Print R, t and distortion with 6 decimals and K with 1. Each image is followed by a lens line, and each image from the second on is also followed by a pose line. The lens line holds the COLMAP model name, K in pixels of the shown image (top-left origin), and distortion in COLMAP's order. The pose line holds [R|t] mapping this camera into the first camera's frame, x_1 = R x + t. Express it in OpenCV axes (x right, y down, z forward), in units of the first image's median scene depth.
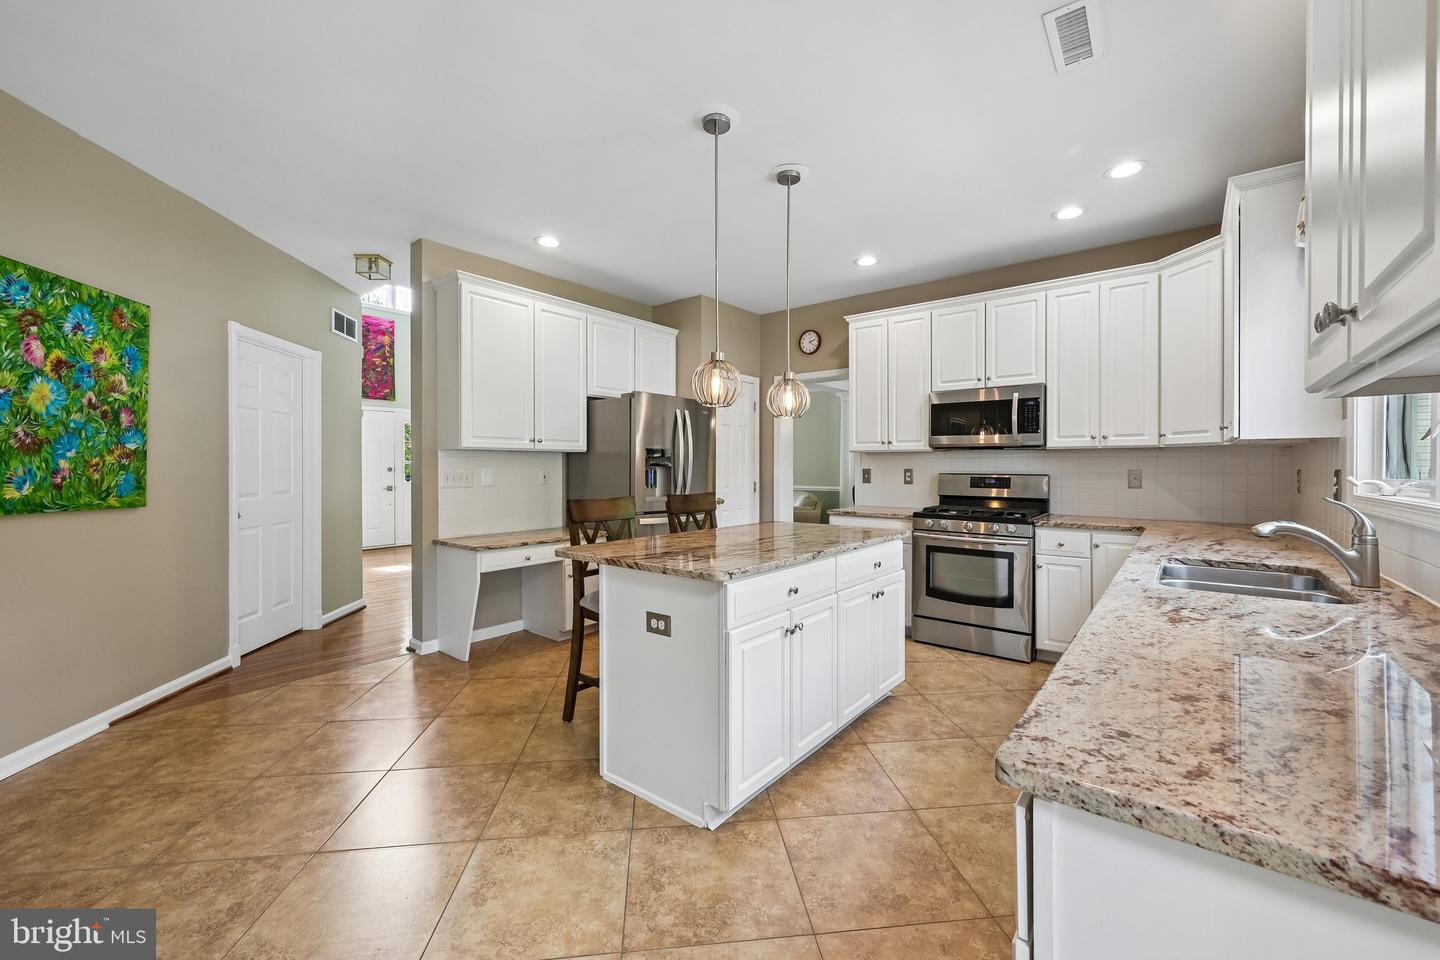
lens RADIAL K [[577.7, 0, 723.5], [0, 577.7, 468.0], [0, 0, 1]] dist [-0.001326, 0.000808]
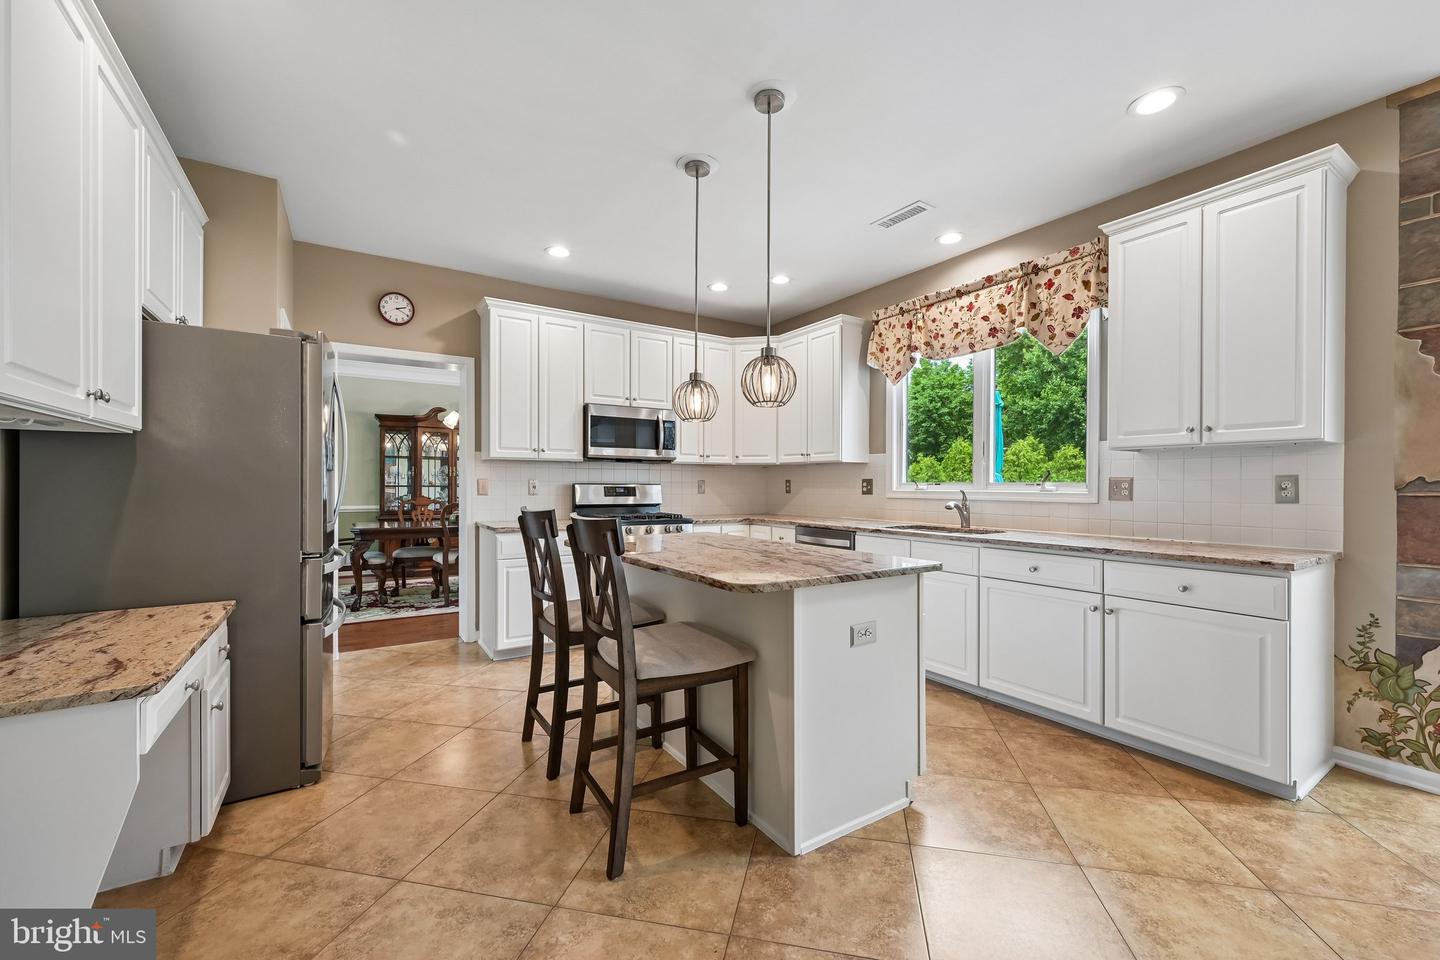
lens RADIAL K [[577.7, 0, 726.3], [0, 577.7, 486.7], [0, 0, 1]] dist [-0.001326, 0.000808]
pose [[0.315291, -0.003577, 0.948988, -0.598040], [-0.000110, 0.999993, 0.003806, 0.013332], [-0.948995, -0.001305, 0.315289, 0.506122]]
